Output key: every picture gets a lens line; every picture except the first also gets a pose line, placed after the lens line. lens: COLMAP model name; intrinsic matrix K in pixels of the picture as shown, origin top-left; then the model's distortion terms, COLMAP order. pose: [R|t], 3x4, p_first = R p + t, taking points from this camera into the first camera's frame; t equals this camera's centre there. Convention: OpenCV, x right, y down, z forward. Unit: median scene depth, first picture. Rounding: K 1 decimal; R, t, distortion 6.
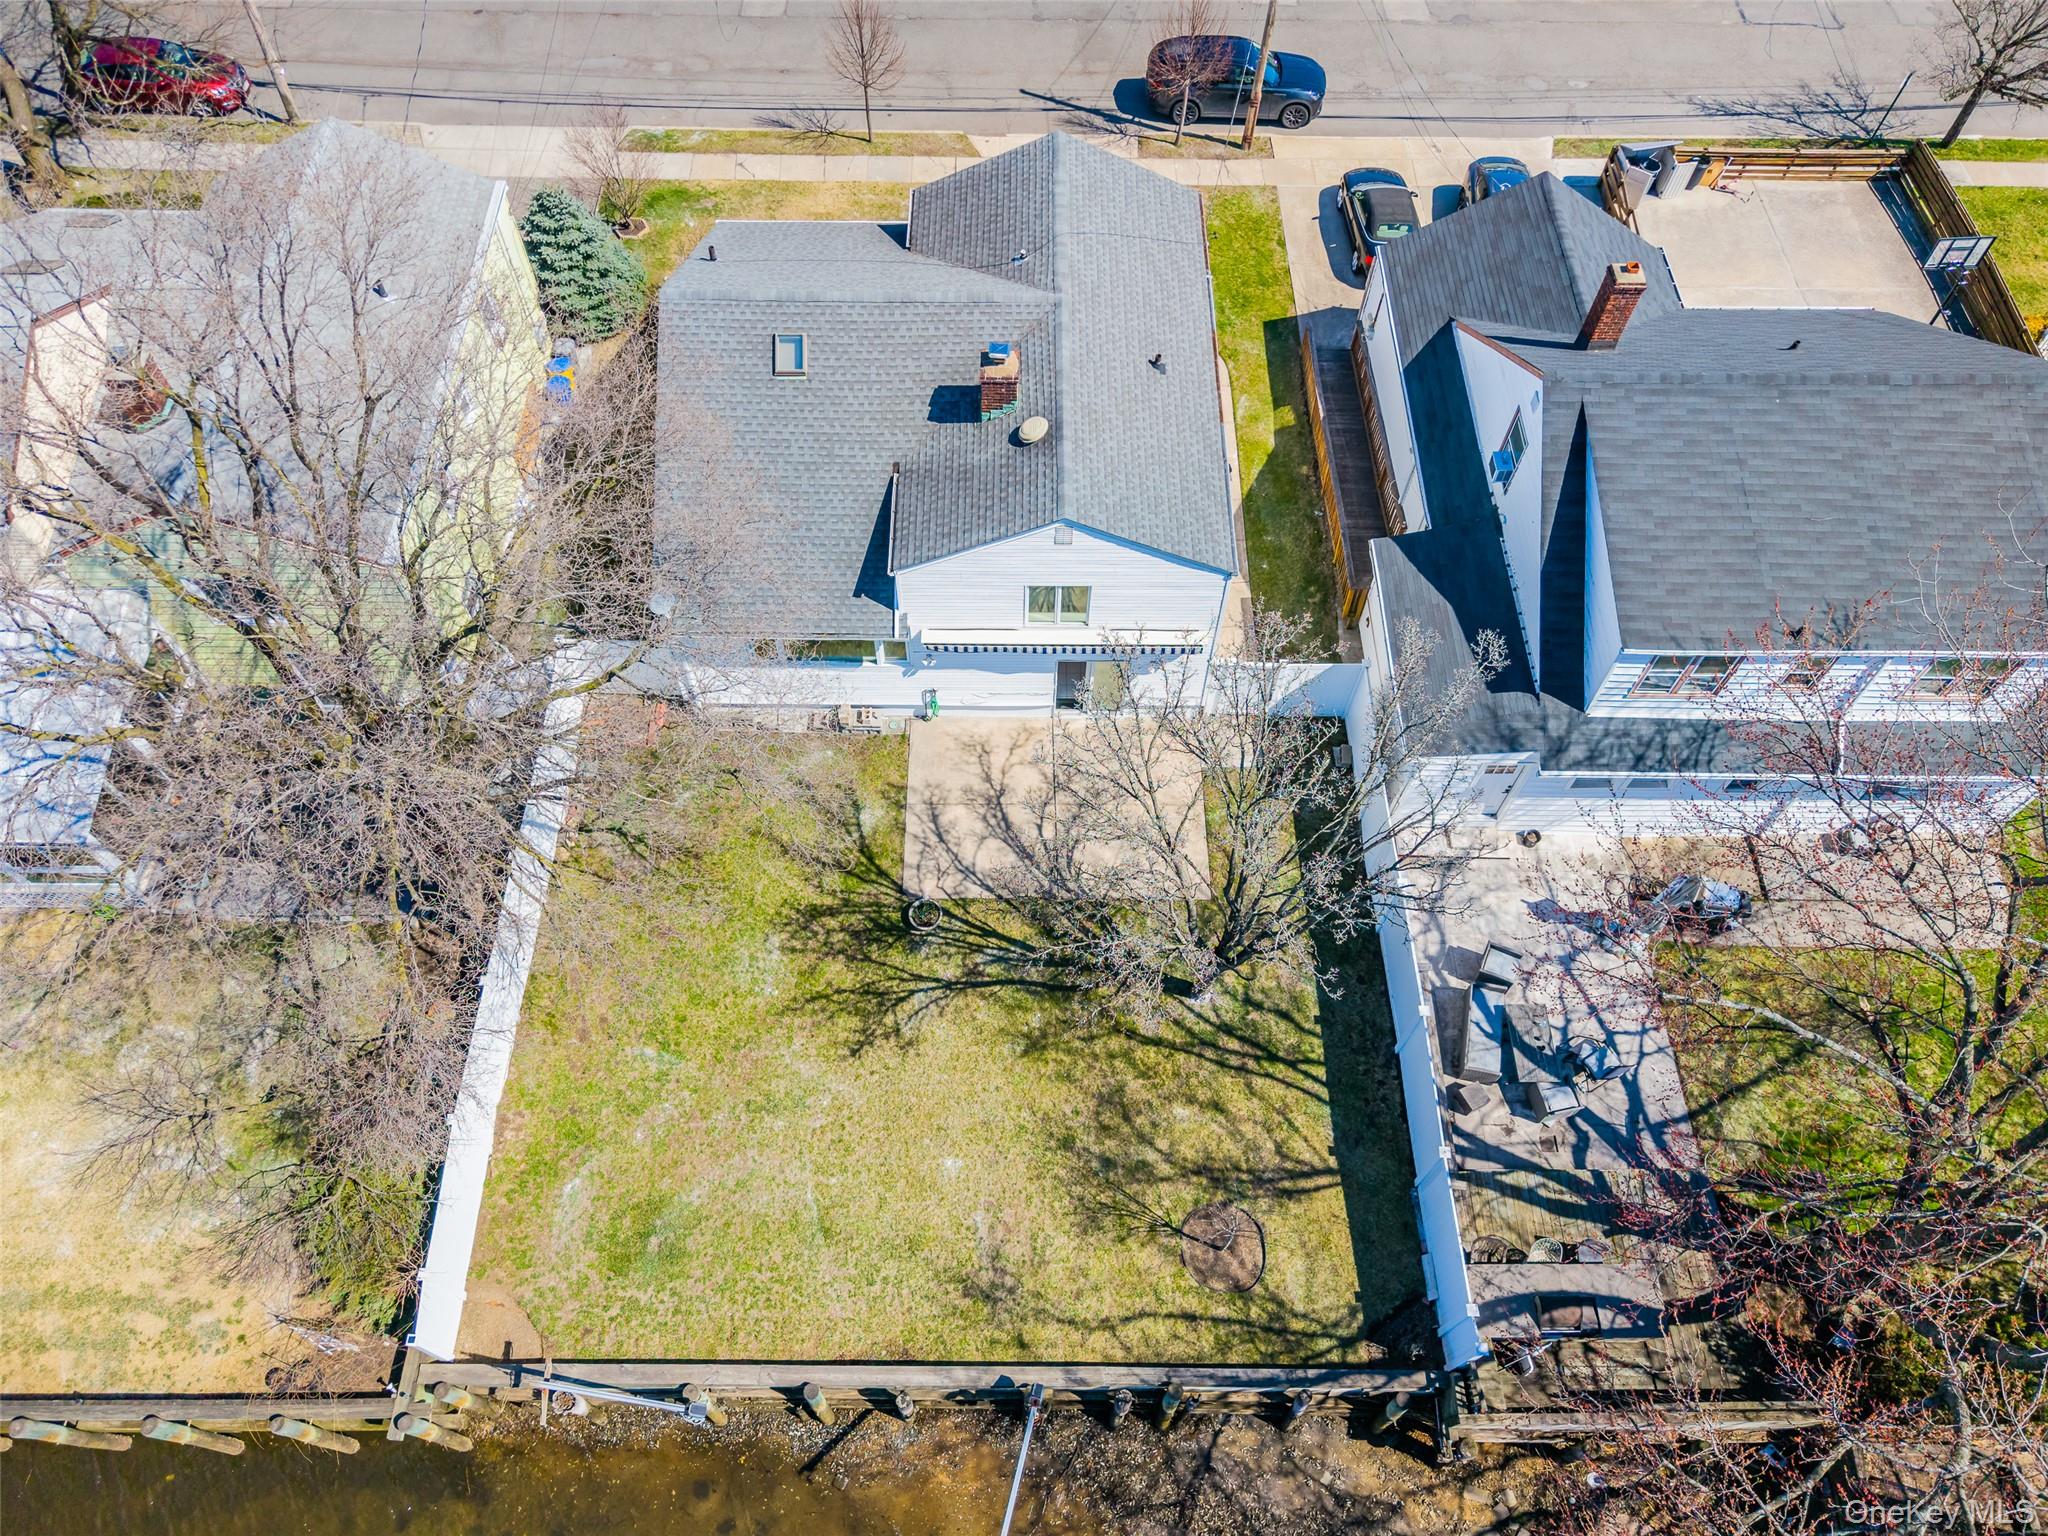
lens RADIAL K [[1352.1, 0, 1026.4], [0, 1352.1, 783.4], [0, 0, 1]] dist [0.021028, 0.000605]
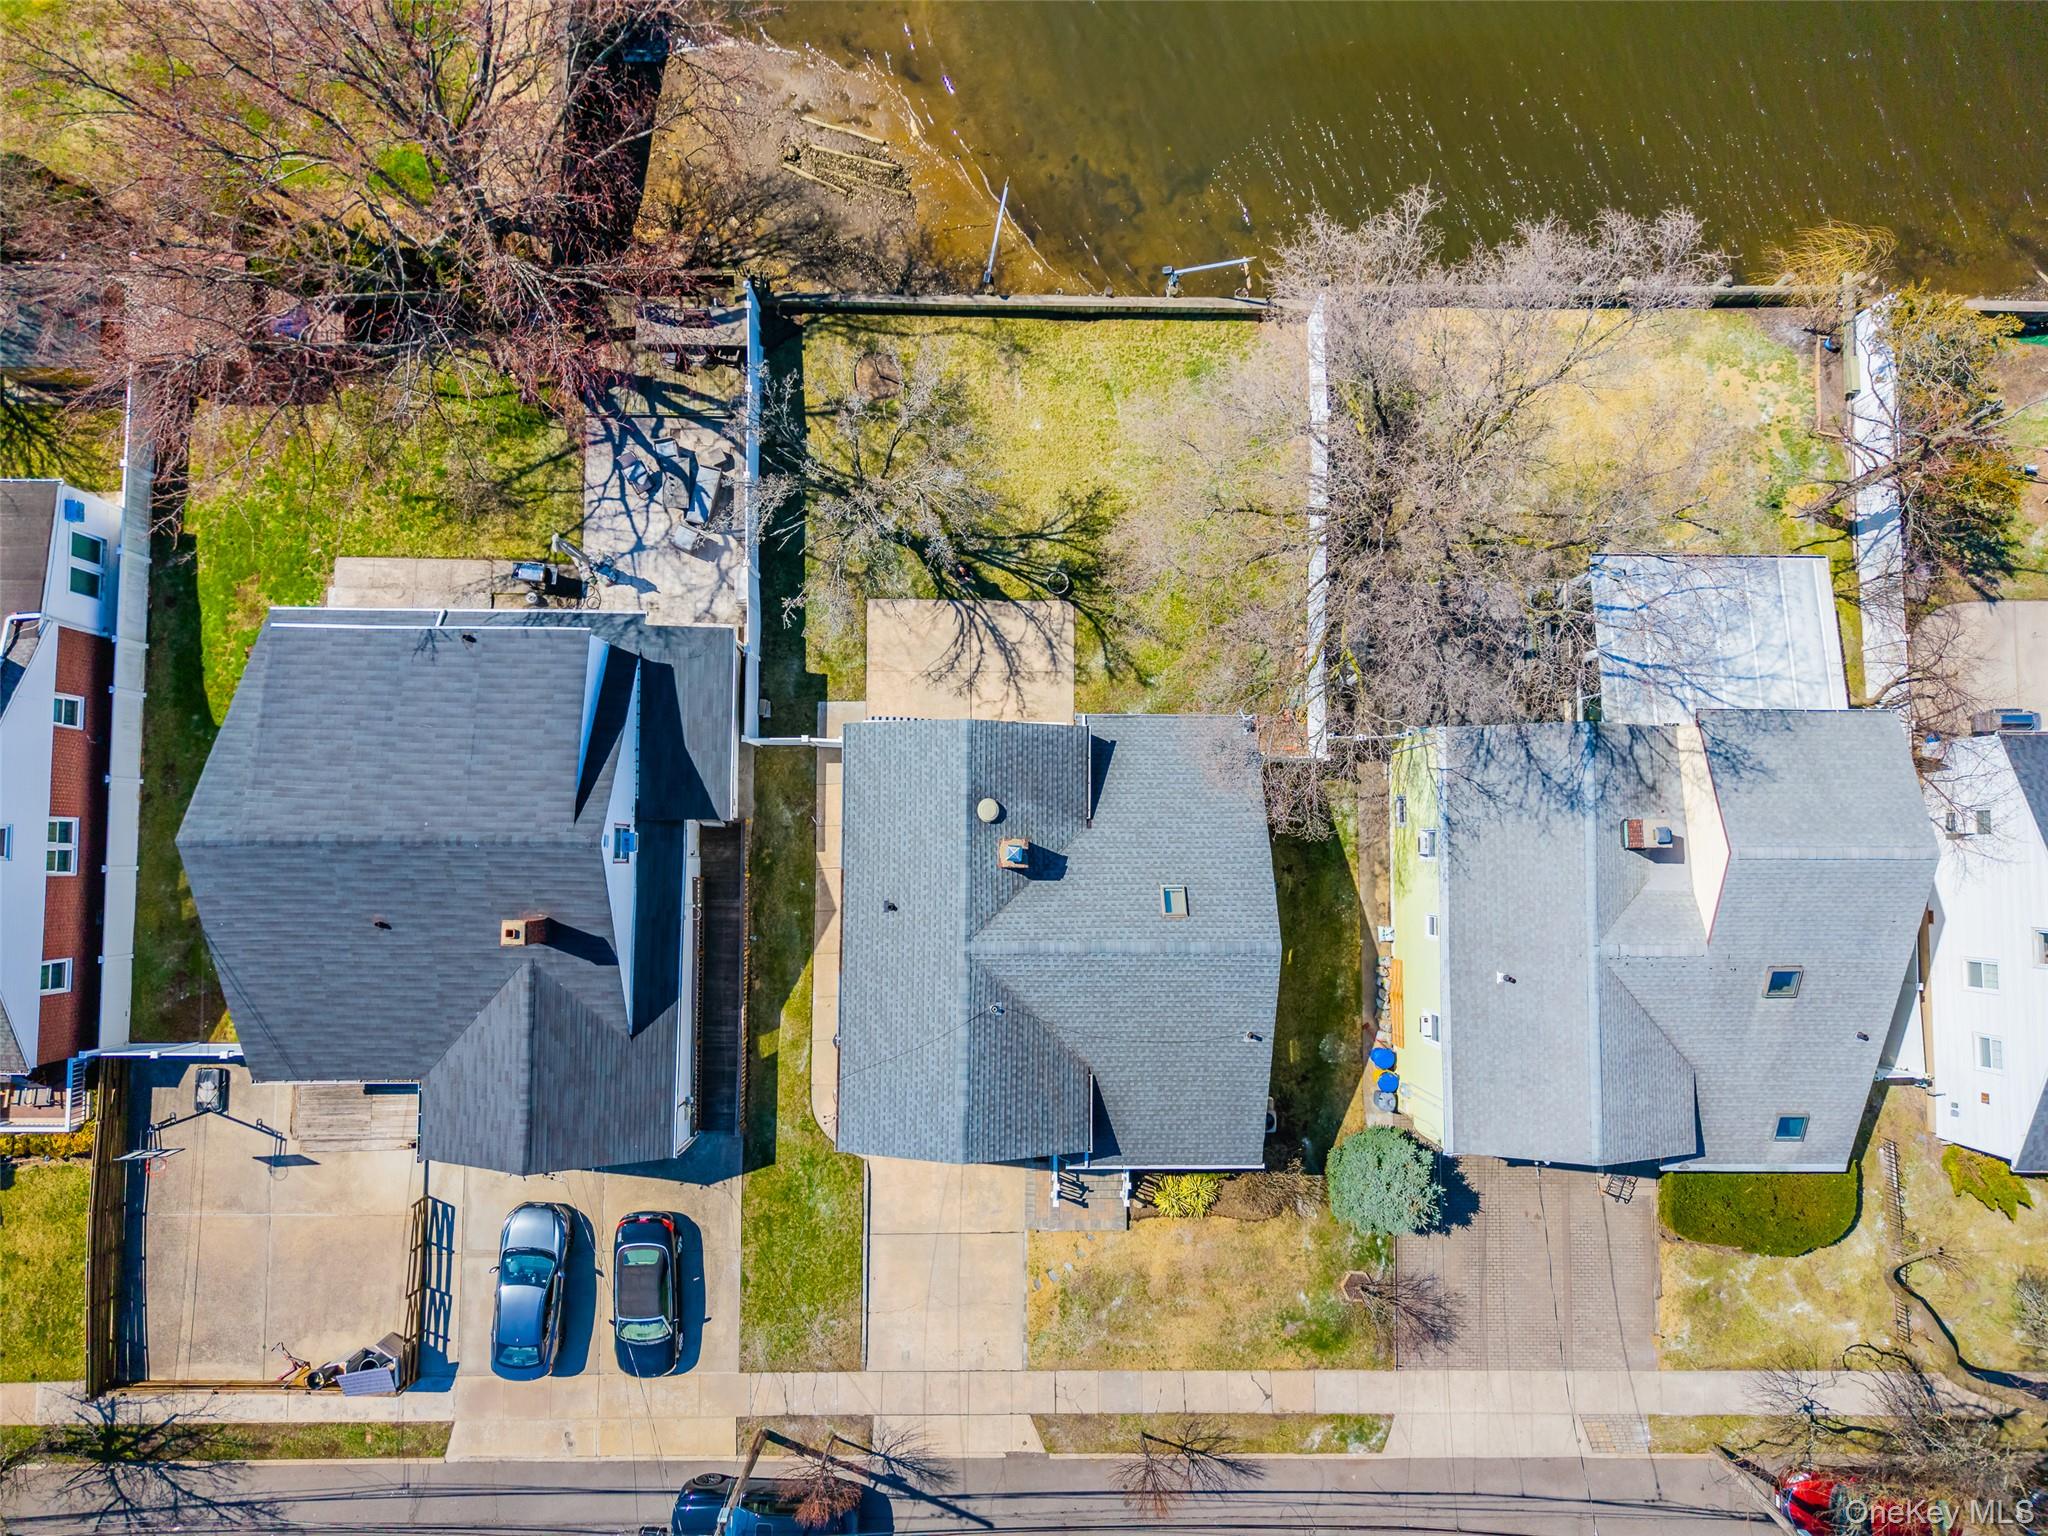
lens RADIAL K [[1352.1, 0, 1026.4], [0, 1352.1, 783.4], [0, 0, 1]] dist [0.021028, 0.000605]
pose [[-0.999254, -0.006423, -0.038080, 0.017653], [-0.015994, -0.828687, 0.559484, -0.958083], [-0.035150, 0.559675, 0.827966, -0.133181]]
